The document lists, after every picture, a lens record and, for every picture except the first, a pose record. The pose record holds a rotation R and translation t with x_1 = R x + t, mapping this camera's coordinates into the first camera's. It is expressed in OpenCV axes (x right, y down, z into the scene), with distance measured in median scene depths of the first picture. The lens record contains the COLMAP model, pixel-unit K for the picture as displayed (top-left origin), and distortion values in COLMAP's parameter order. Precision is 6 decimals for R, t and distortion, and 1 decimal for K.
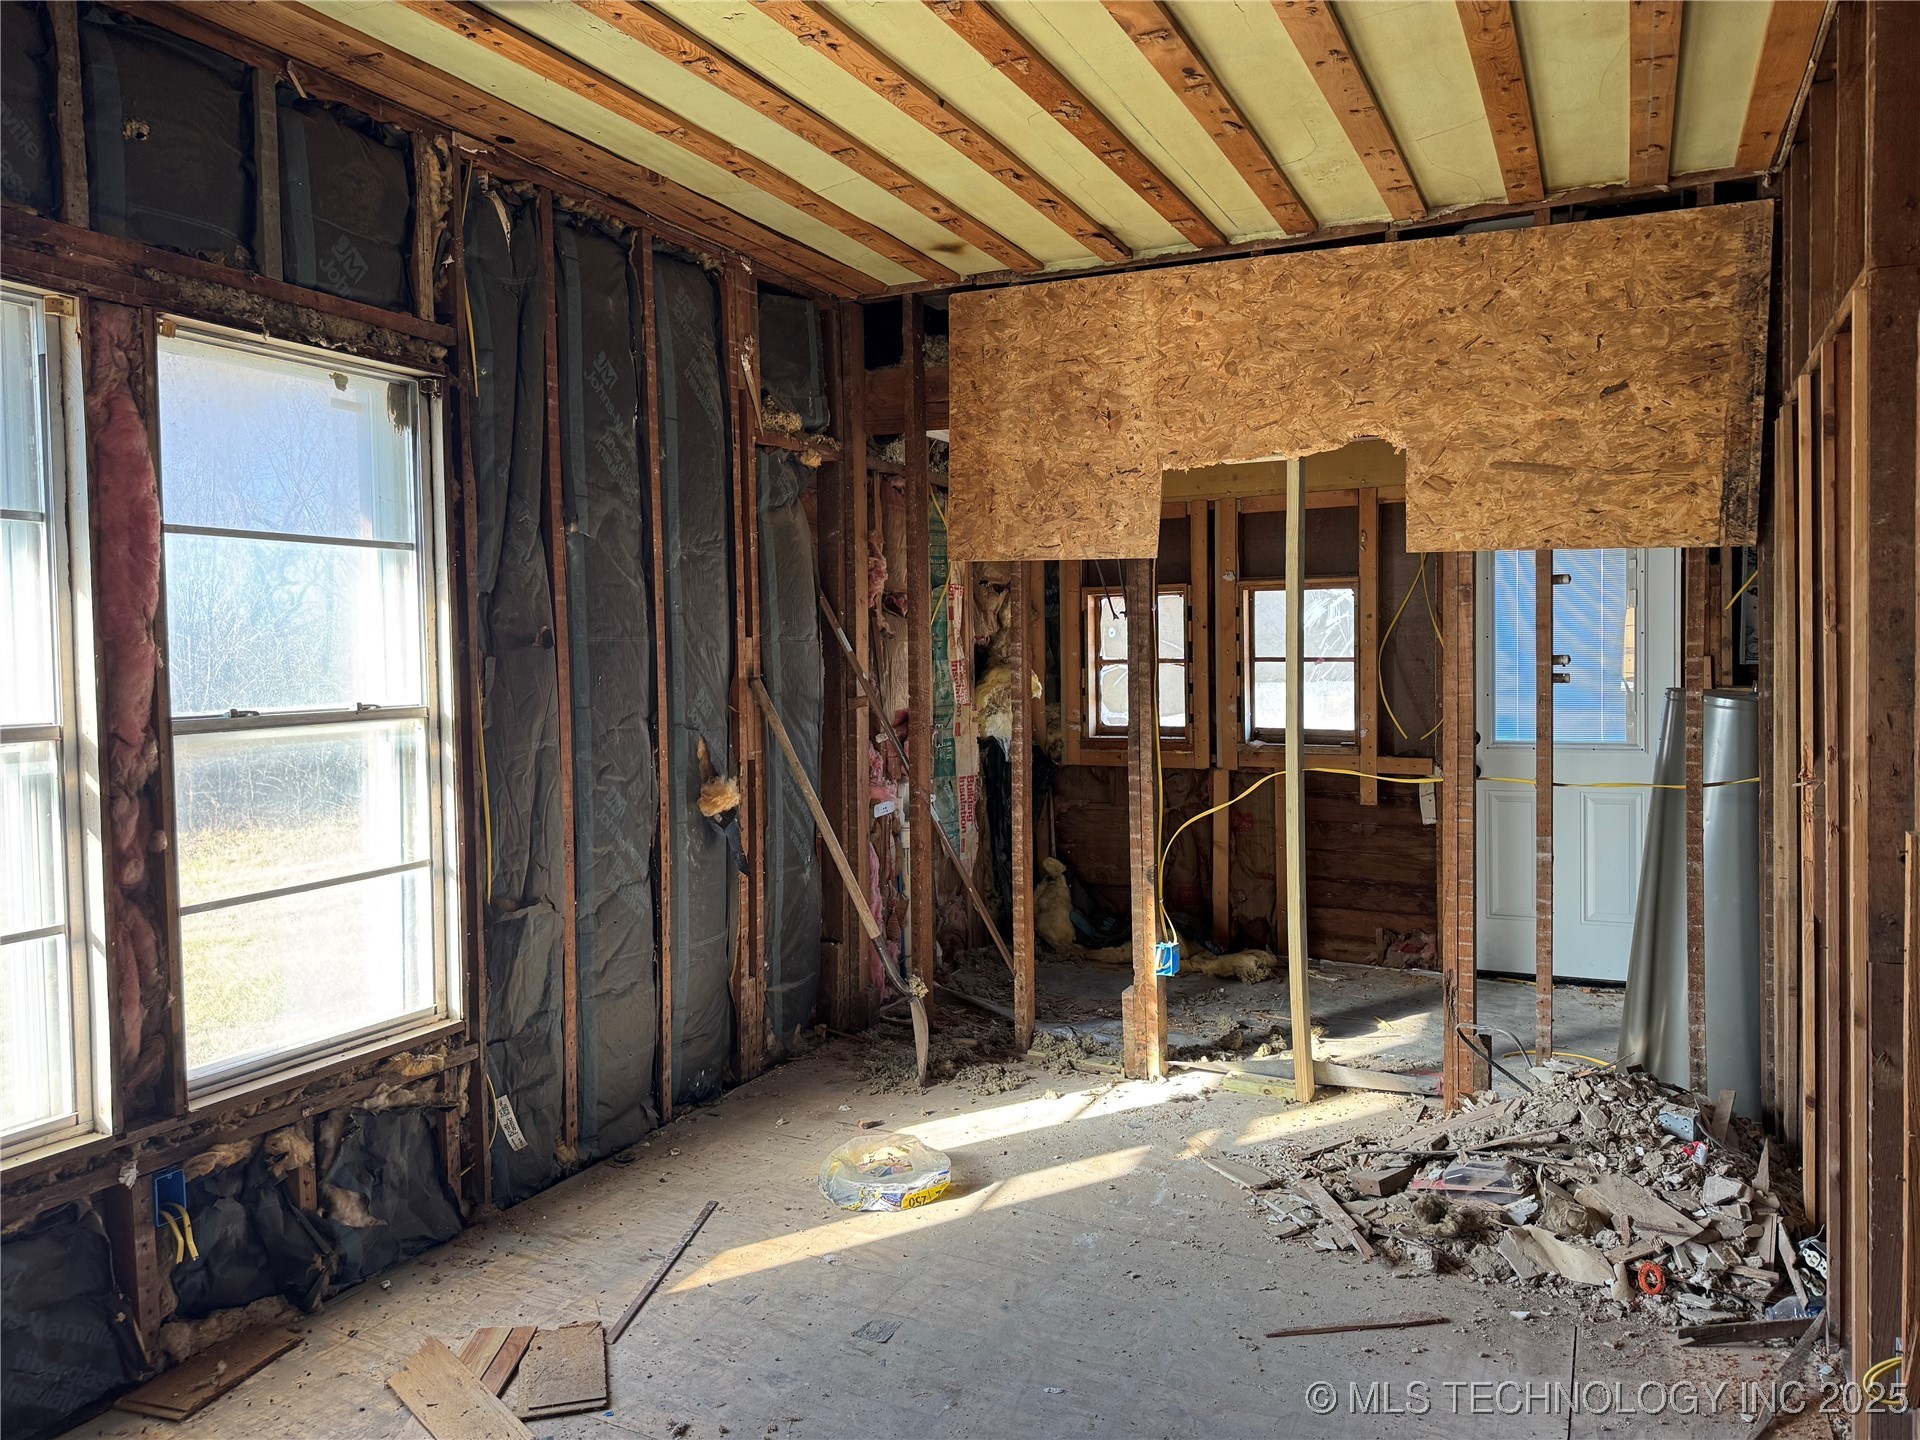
lens RADIAL K [[1352.2, 0, 960.0], [0, 1352.2, 720.0], [0, 0, 1]] dist [0.131418, -0.260567]
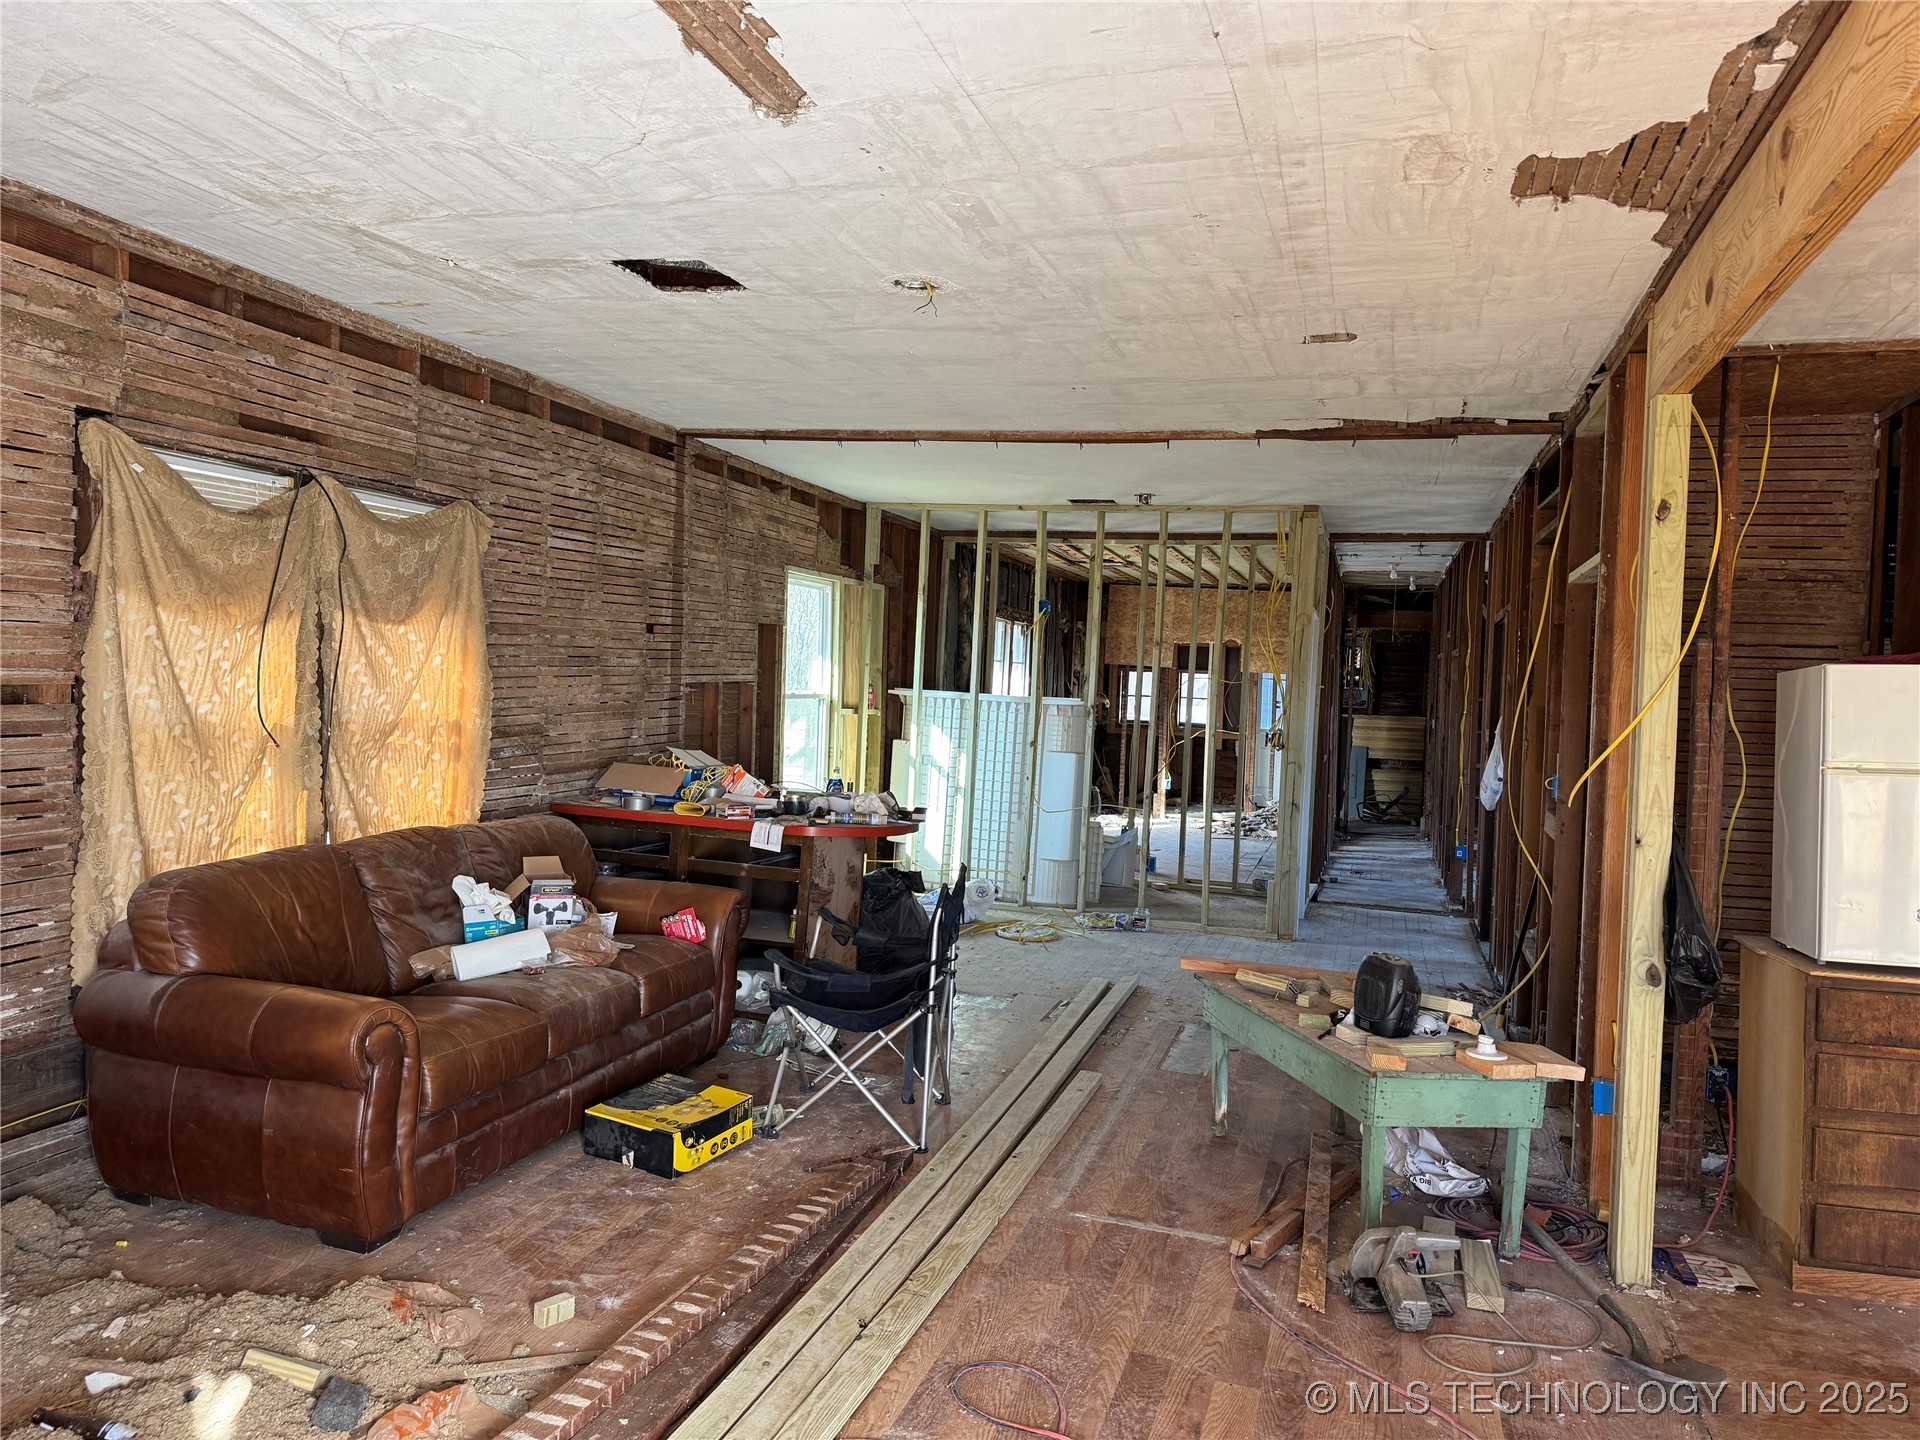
lens RADIAL K [[1352.2, 0, 960.0], [0, 1352.2, 720.0], [0, 0, 1]] dist [0.131418, -0.260567]
pose [[0.985960, 0.051767, 0.158755, -0.686648], [-0.048945, 0.998567, -0.021636, 0.085183], [-0.159648, 0.013562, 0.987081, -1.722645]]
